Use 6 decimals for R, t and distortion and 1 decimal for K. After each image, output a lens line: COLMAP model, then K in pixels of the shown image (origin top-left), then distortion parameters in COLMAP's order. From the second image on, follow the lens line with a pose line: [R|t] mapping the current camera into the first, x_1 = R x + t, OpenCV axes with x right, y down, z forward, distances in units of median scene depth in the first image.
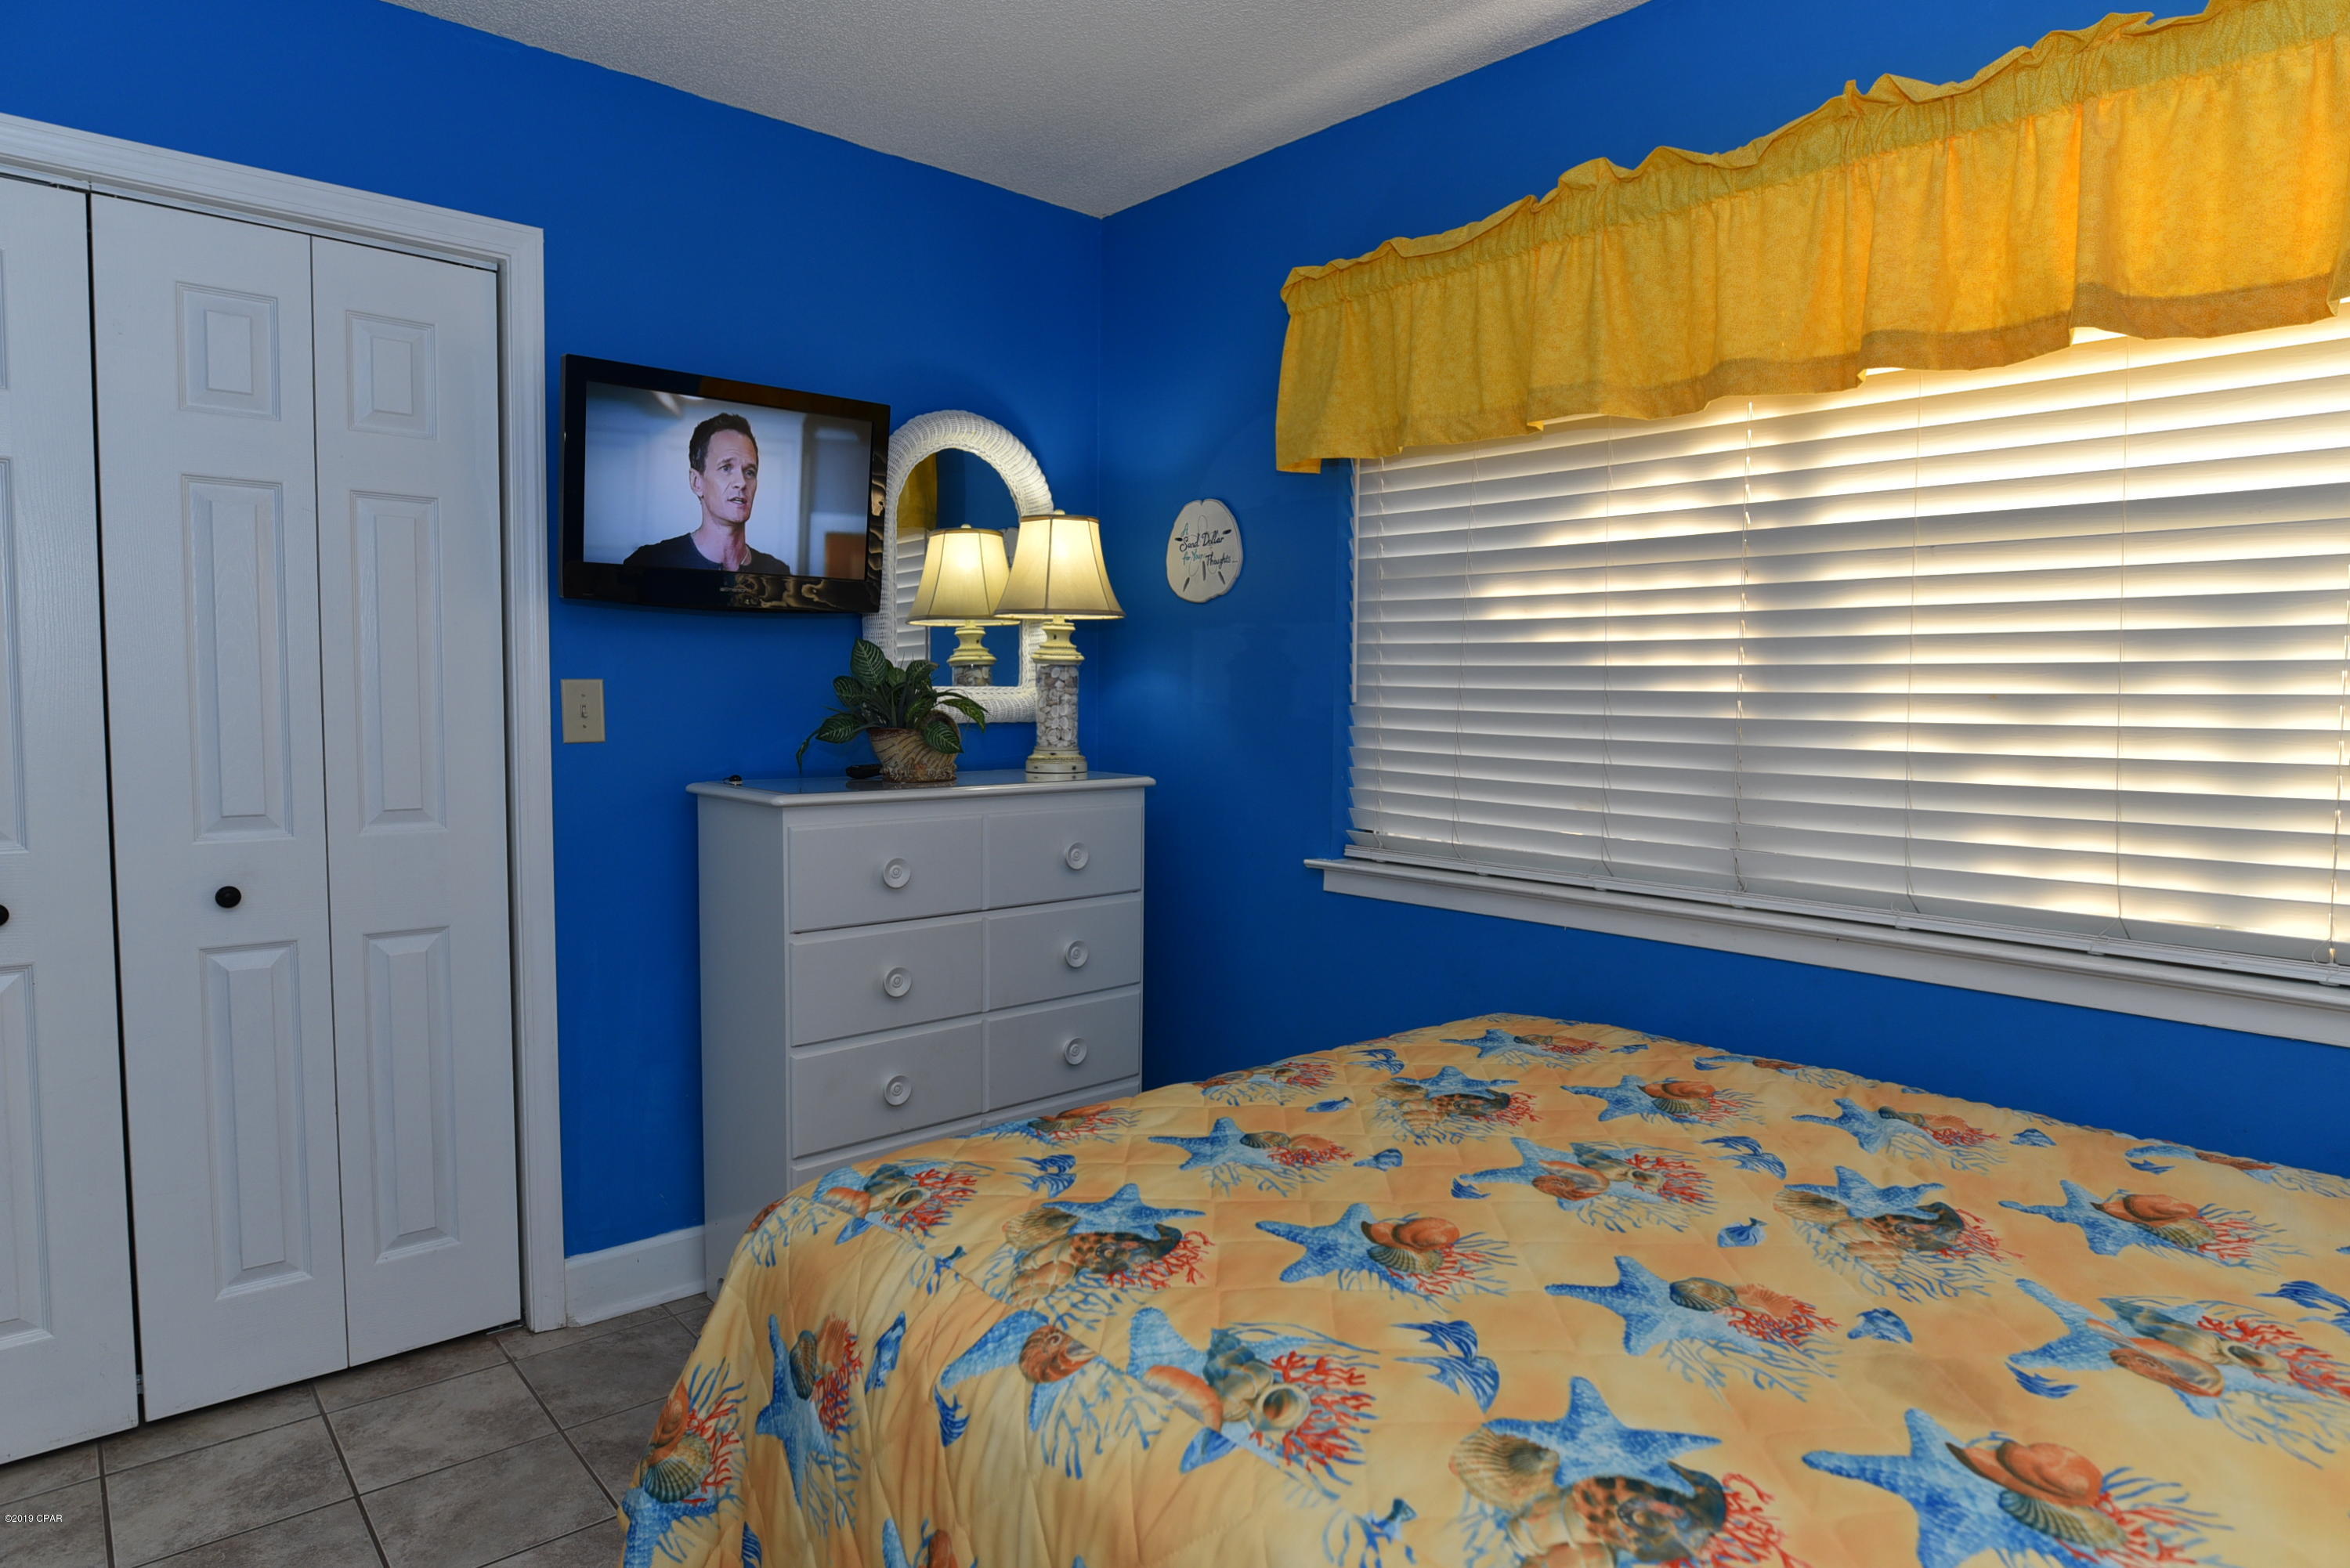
lens RADIAL K [[1353.0, 0, 1178.6], [0, 1353.0, 794.0], [0, 0, 1]] dist [-0.024927, -0.001329]
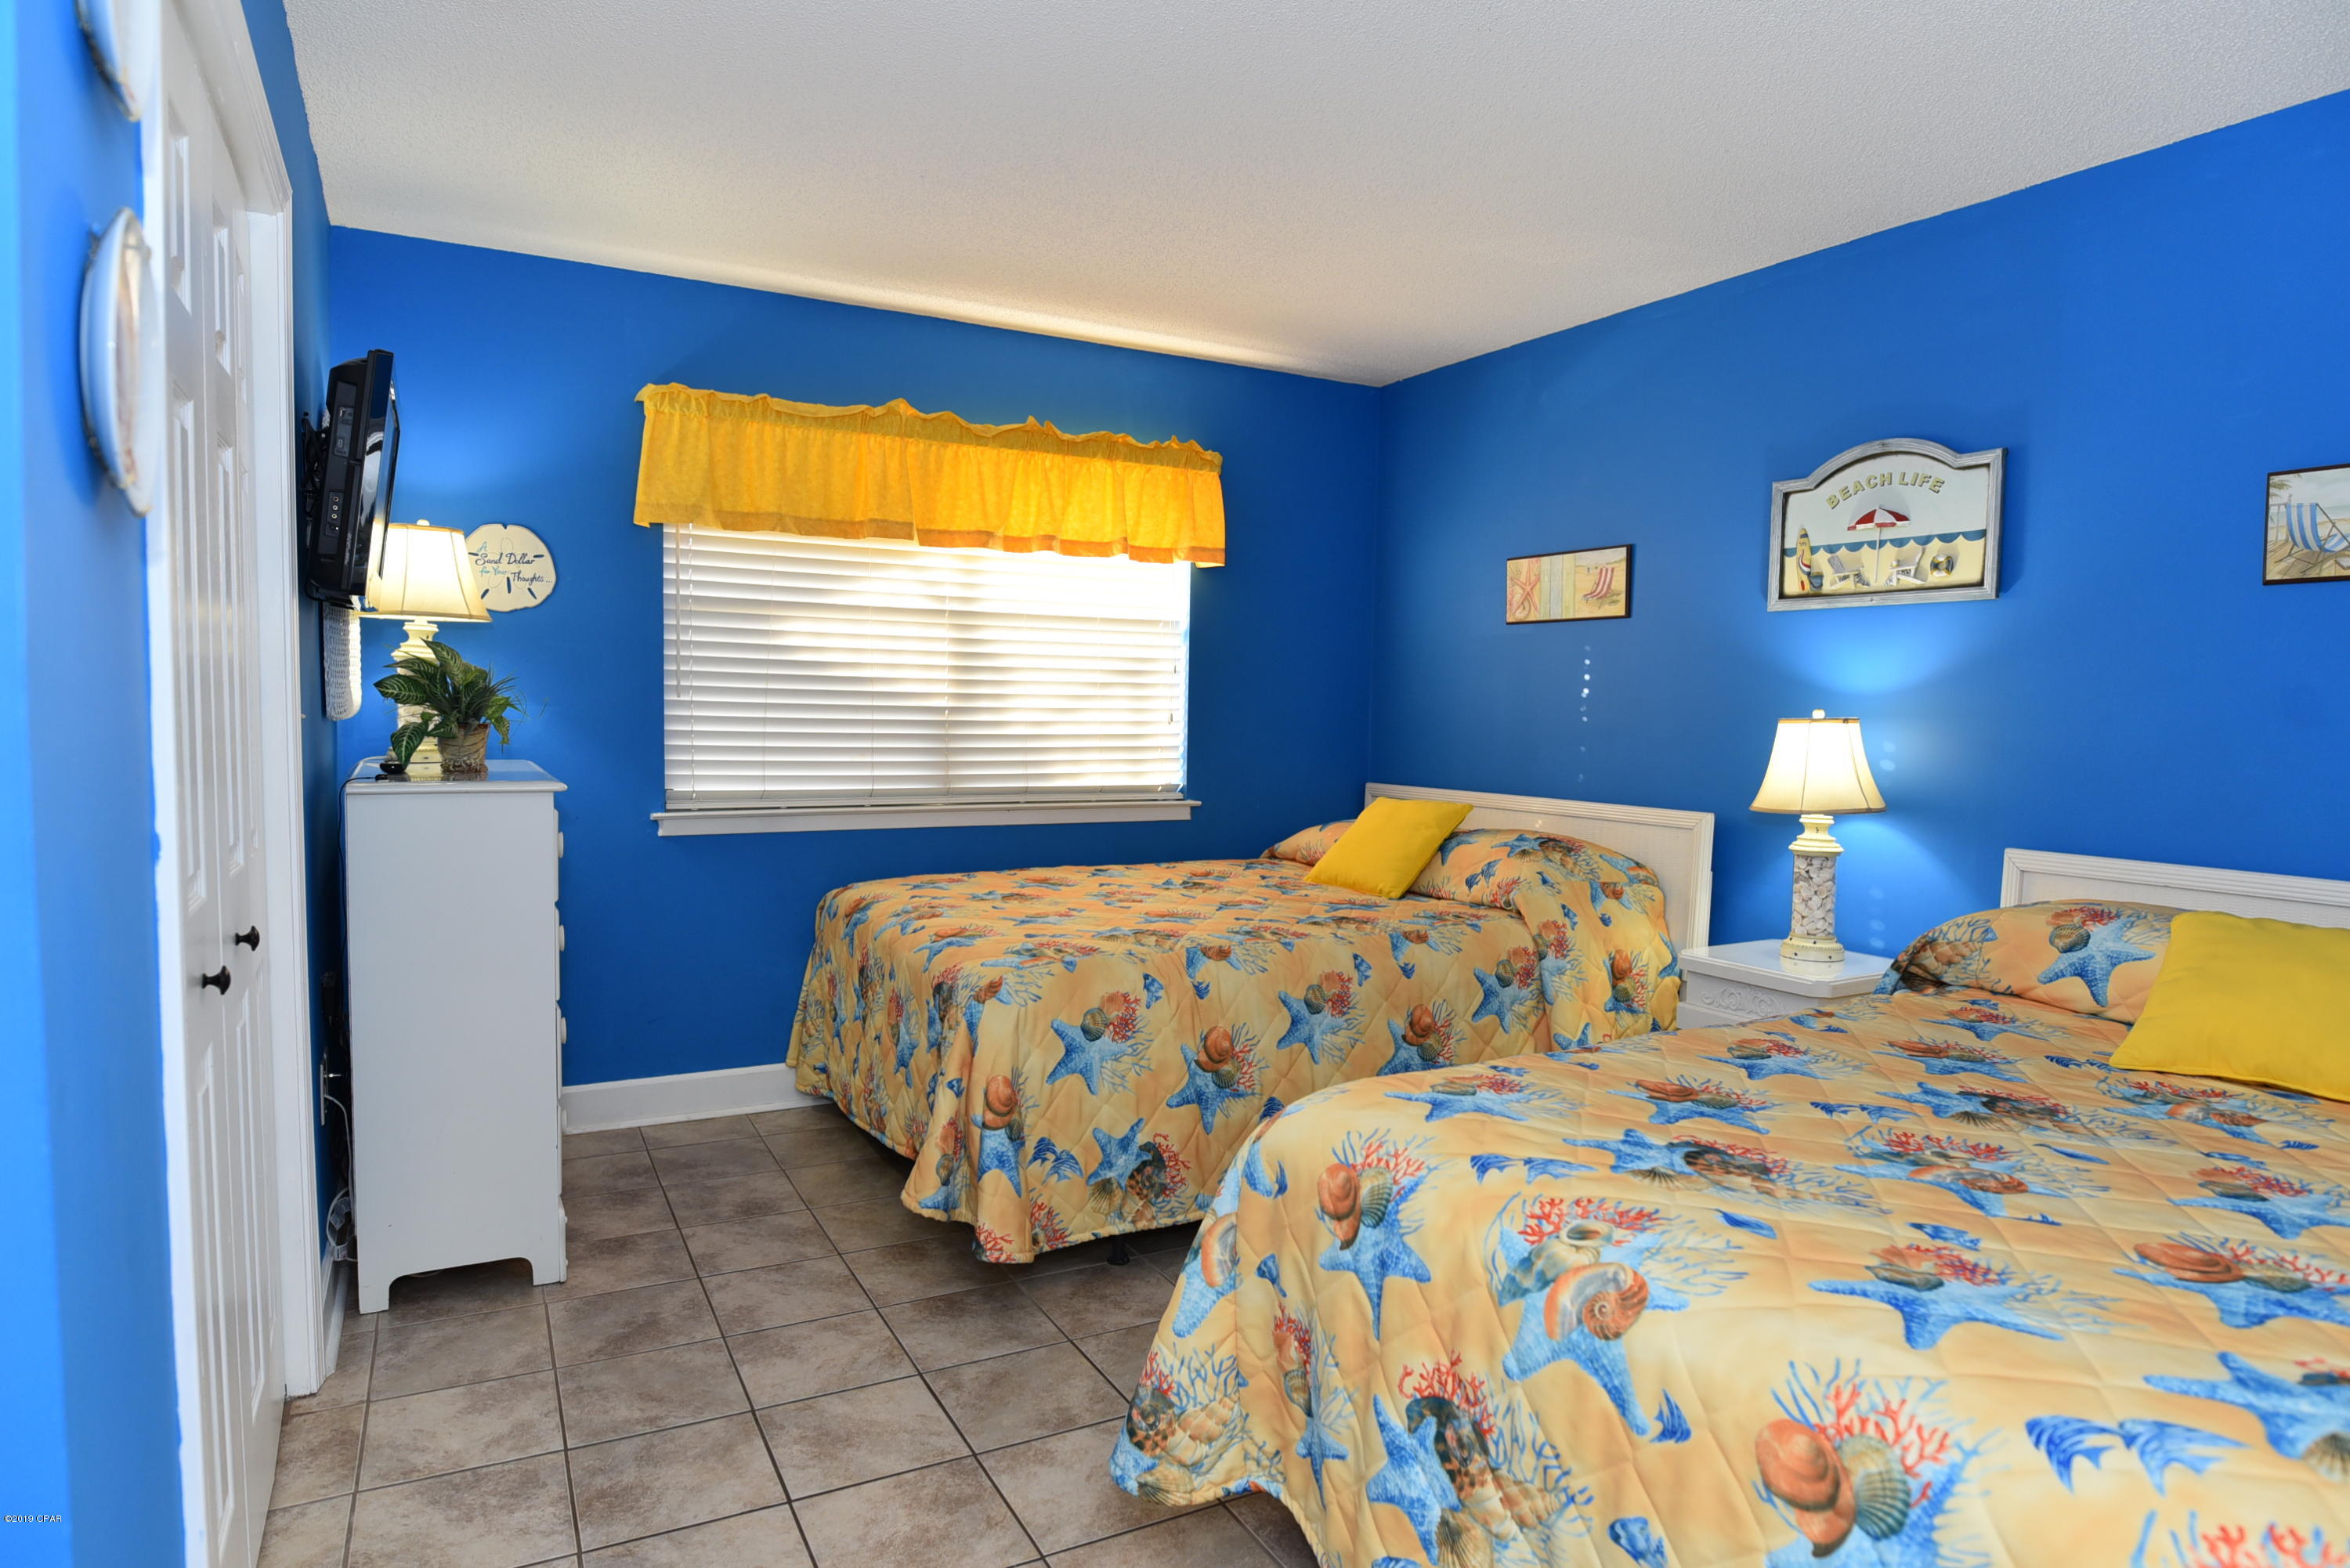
lens RADIAL K [[1353.2, 0, 1182.6], [0, 1353.2, 792.6], [0, 0, 1]] dist [-0.019263, -0.004281]
pose [[0.221276, -0.070039, 0.972693, -1.116260], [0.060044, 0.996504, 0.058094, -0.019307], [-0.973361, 0.045550, 0.224708, 0.190305]]
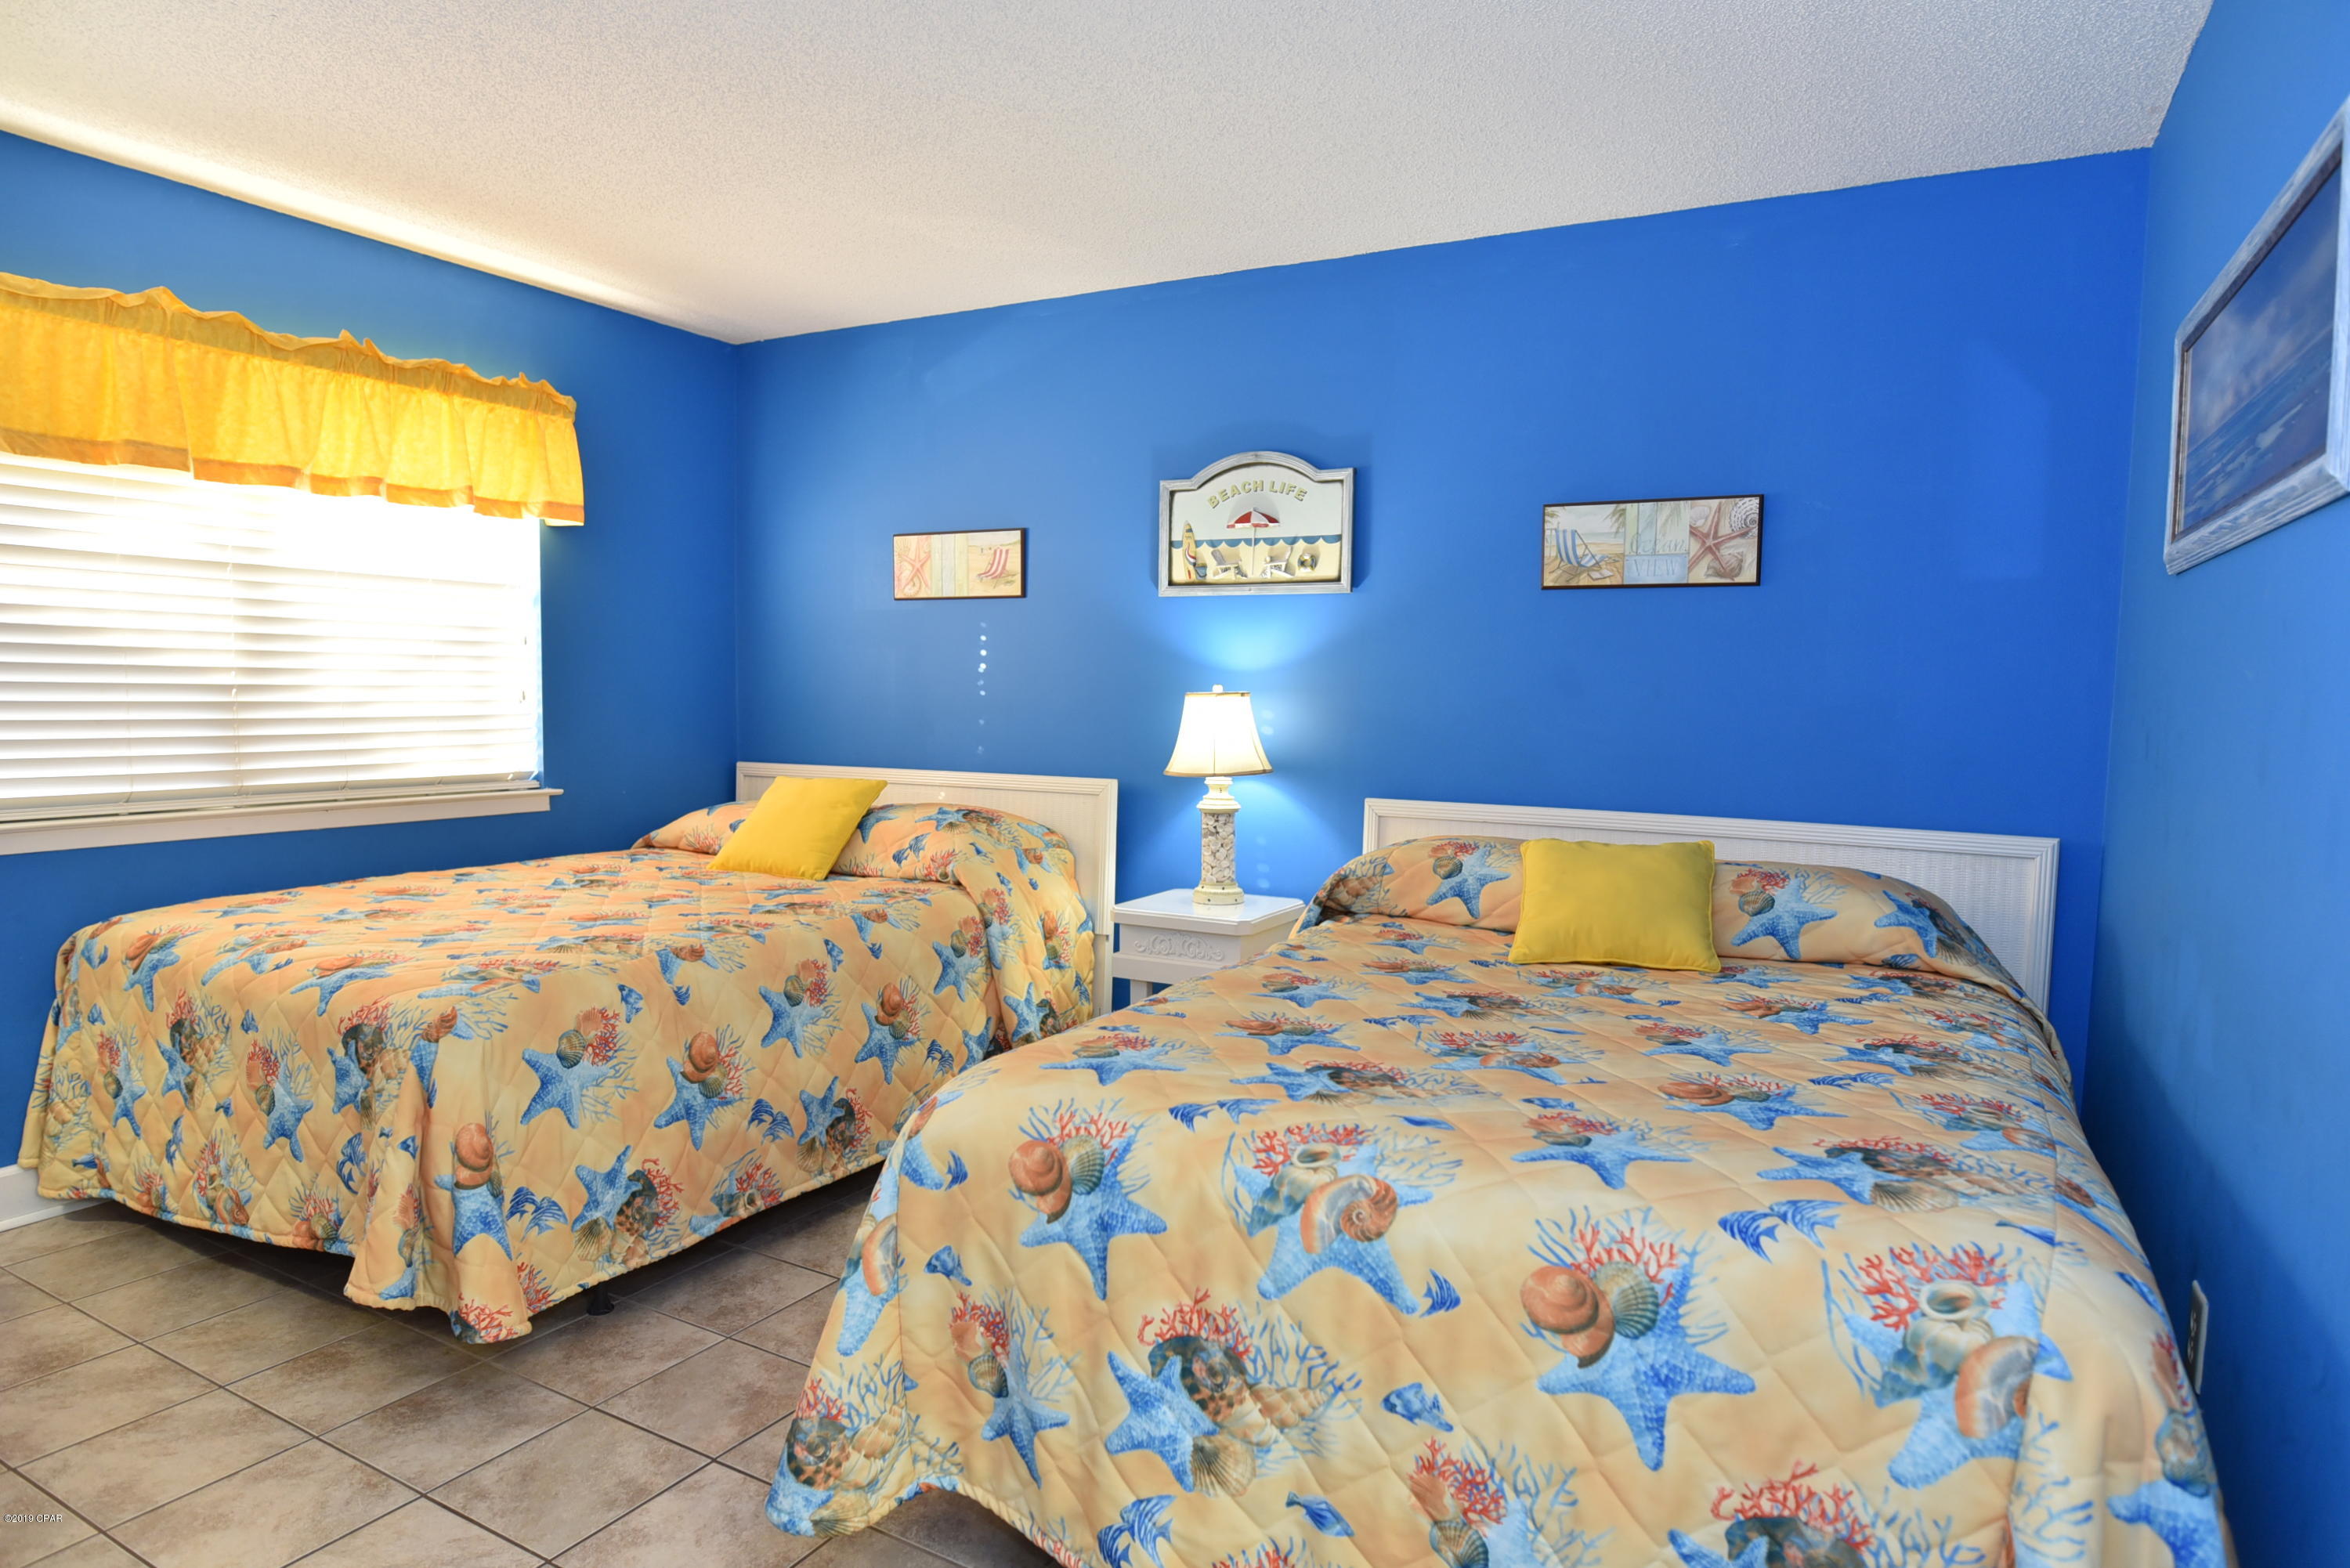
lens RADIAL K [[1353.2, 0, 1182.6], [0, 1353.2, 792.6], [0, 0, 1]] dist [-0.019263, -0.004281]
pose [[-0.336217, -0.087234, 0.937736, -1.105928], [0.053711, 0.992304, 0.111568, -0.035310], [-0.940252, 0.087878, -0.328944, 0.392813]]
